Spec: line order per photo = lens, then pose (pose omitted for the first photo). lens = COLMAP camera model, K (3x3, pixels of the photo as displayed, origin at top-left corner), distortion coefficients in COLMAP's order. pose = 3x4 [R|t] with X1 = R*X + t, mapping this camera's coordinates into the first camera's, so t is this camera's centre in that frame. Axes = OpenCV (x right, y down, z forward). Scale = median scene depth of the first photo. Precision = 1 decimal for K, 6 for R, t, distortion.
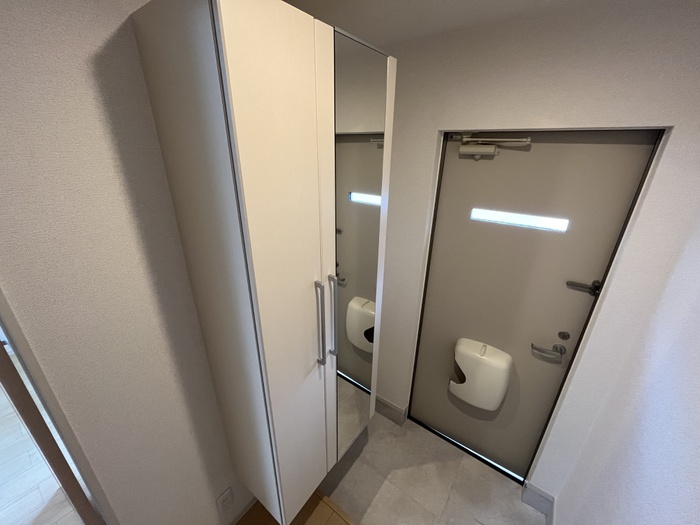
lens RADIAL K [[281.9, 0, 349.5], [0, 281.9, 262.8], [0, 0, 1]] dist [-0.002524, -0.000355]
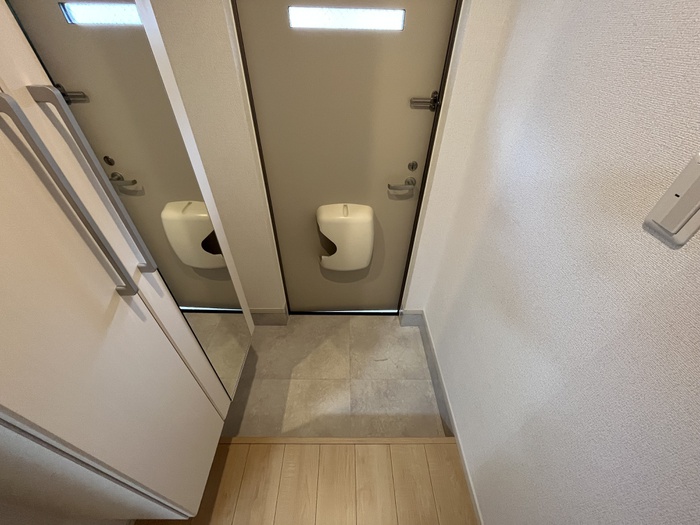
lens RADIAL K [[281.9, 0, 349.5], [0, 281.9, 262.8], [0, 0, 1]] dist [-0.002524, -0.000355]
pose [[0.799222, -0.386808, 0.460025, 0.005088], [0.222354, 0.901371, 0.371604, 0.123252], [-0.558393, -0.194706, 0.806404, 0.221179]]
